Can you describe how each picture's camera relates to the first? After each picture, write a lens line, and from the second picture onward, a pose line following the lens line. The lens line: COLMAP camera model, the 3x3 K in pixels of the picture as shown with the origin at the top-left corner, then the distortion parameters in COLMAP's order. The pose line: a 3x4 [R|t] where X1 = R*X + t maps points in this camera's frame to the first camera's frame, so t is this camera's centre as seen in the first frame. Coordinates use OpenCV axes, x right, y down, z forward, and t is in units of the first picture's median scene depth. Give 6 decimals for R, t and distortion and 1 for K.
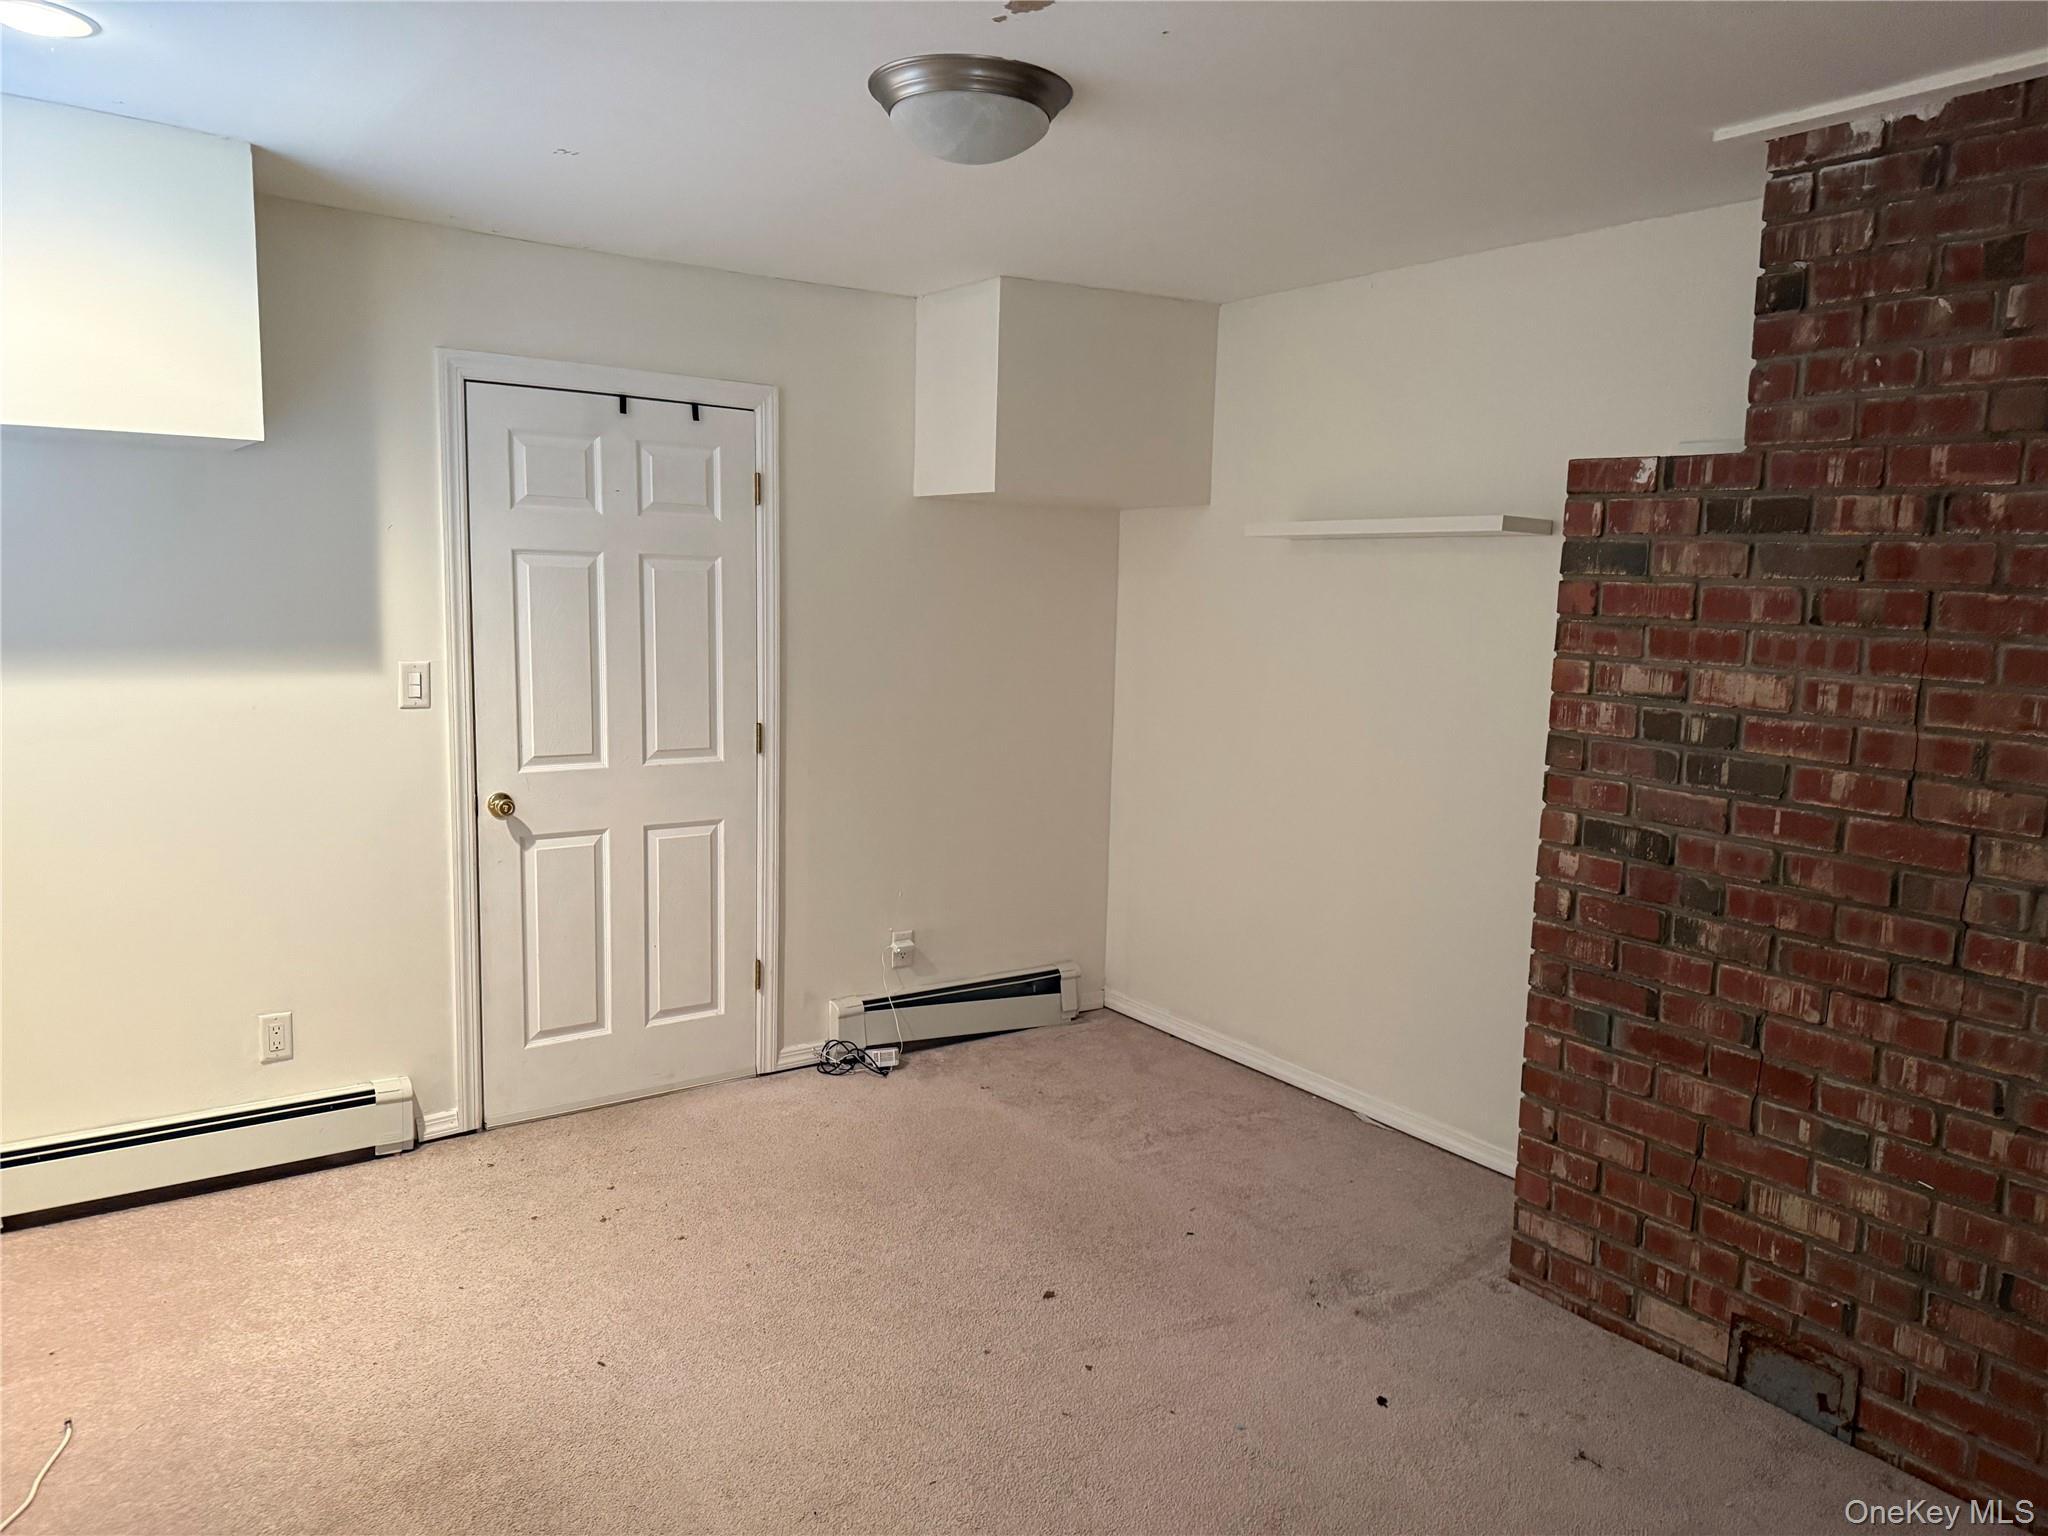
lens RADIAL K [[1428.1, 0, 1029.4], [0, 1428.1, 769.9], [0, 0, 1]] dist [0.032369, -0.045950]
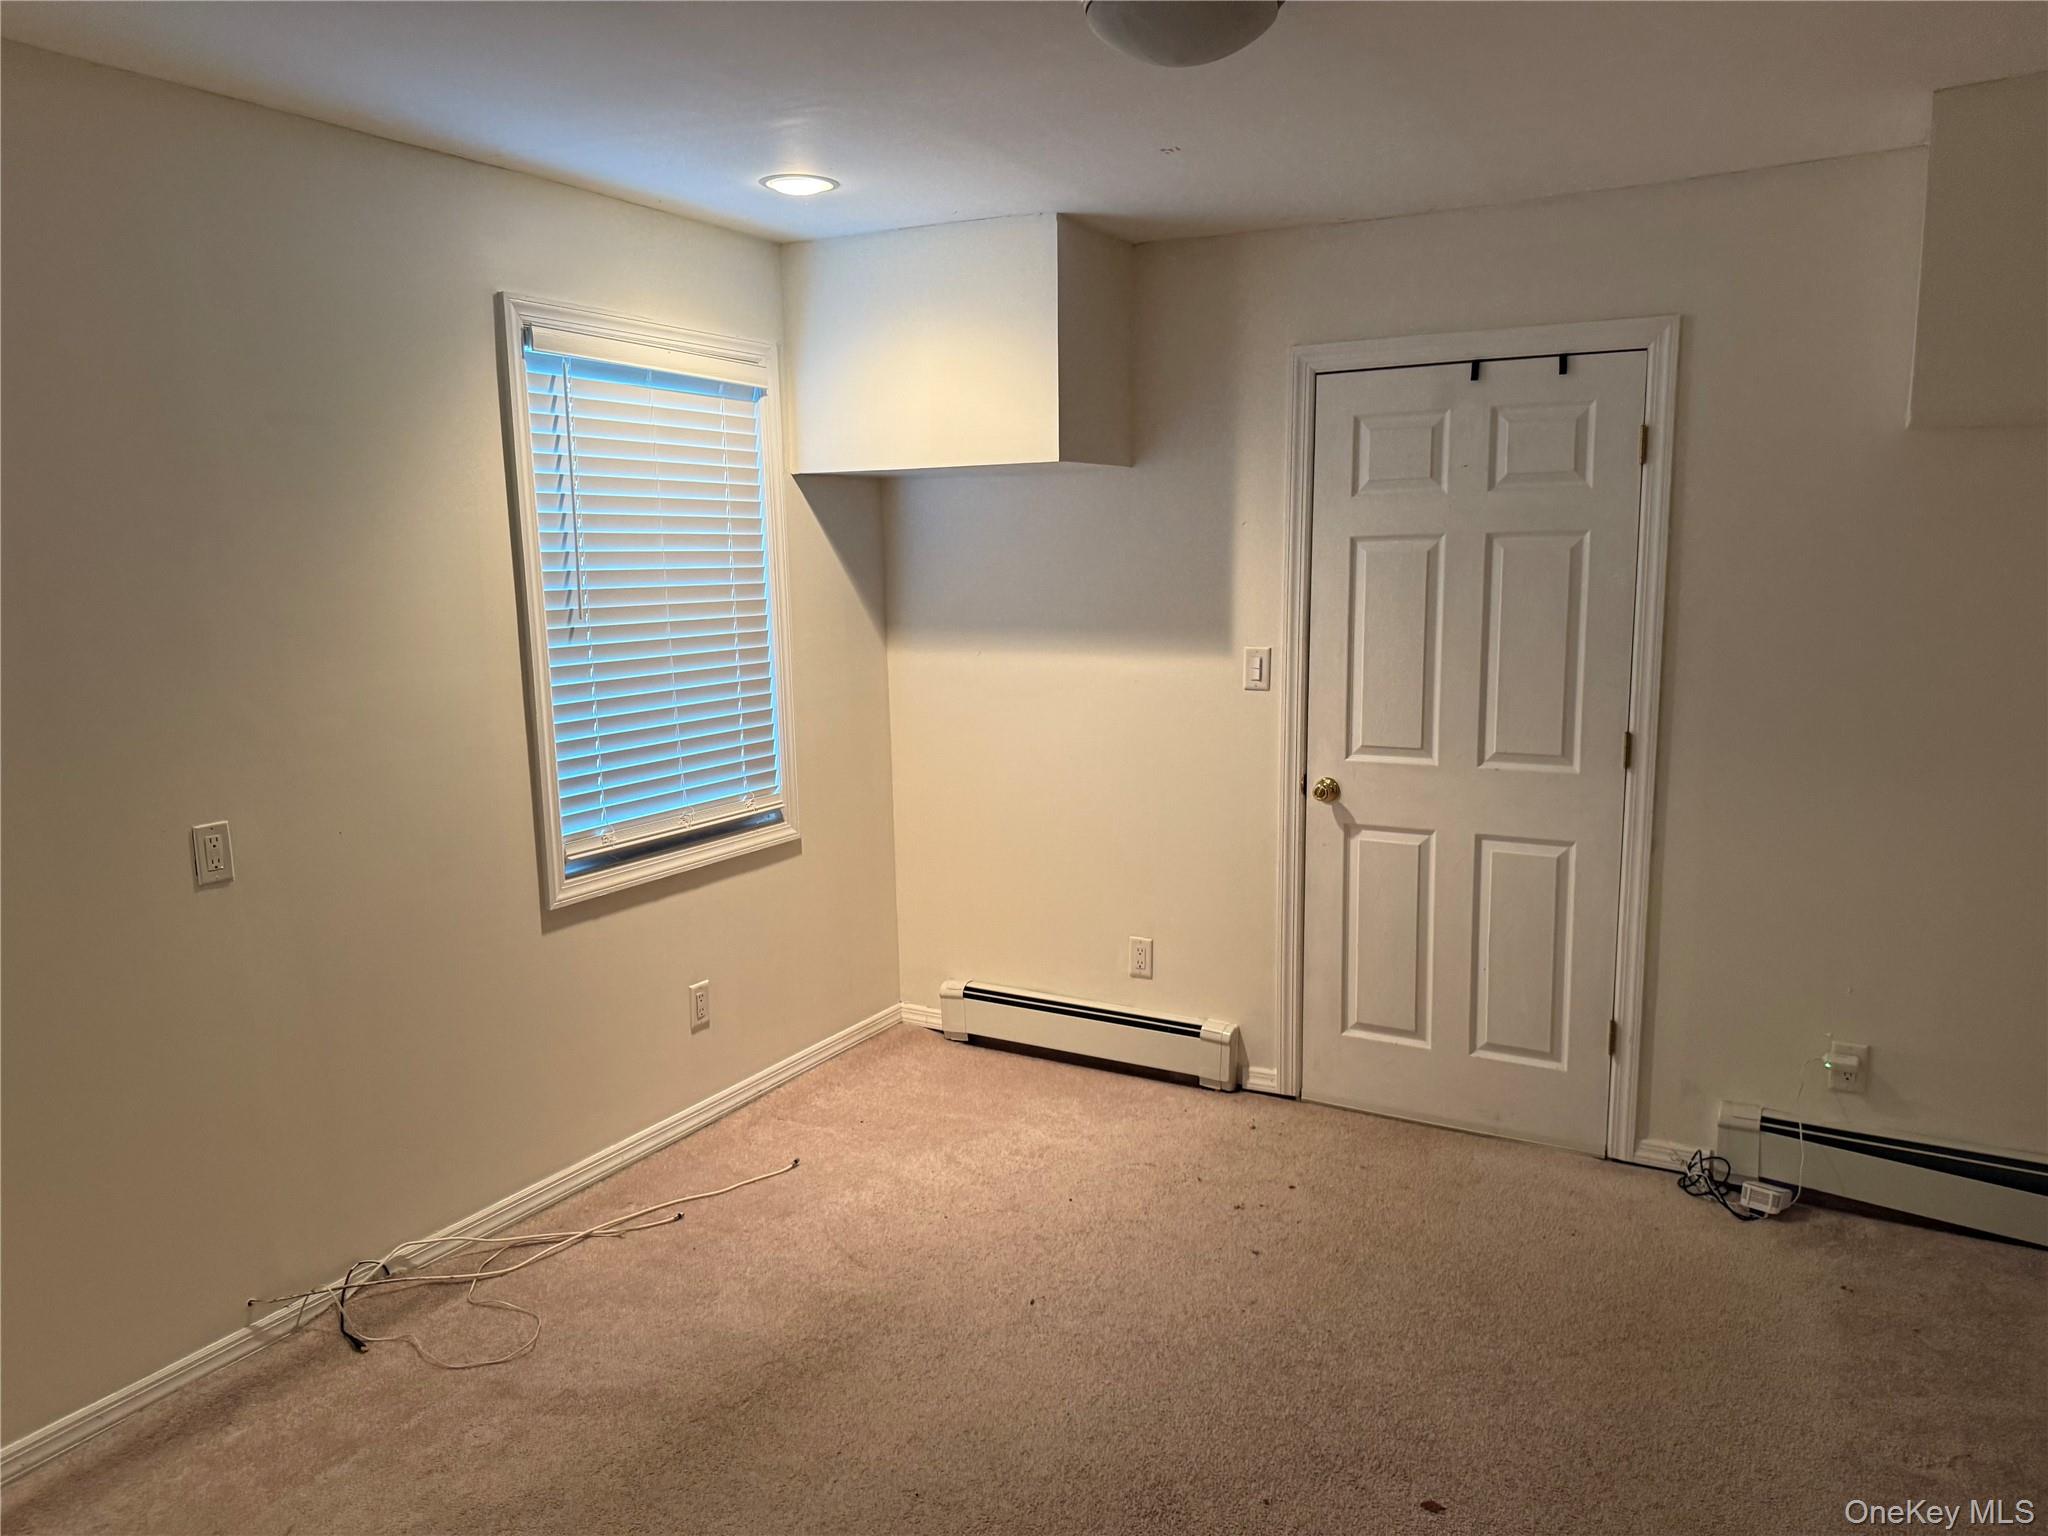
lens RADIAL K [[1428.1, 0, 1021.3], [0, 1428.1, 768.9], [0, 0, 1]] dist [0.032369, -0.045950]
pose [[0.394212, 0.100926, -0.913461, 0.460791], [-0.096629, 0.992994, 0.068012, -0.037399], [0.913925, 0.061456, 0.401203, 0.385081]]
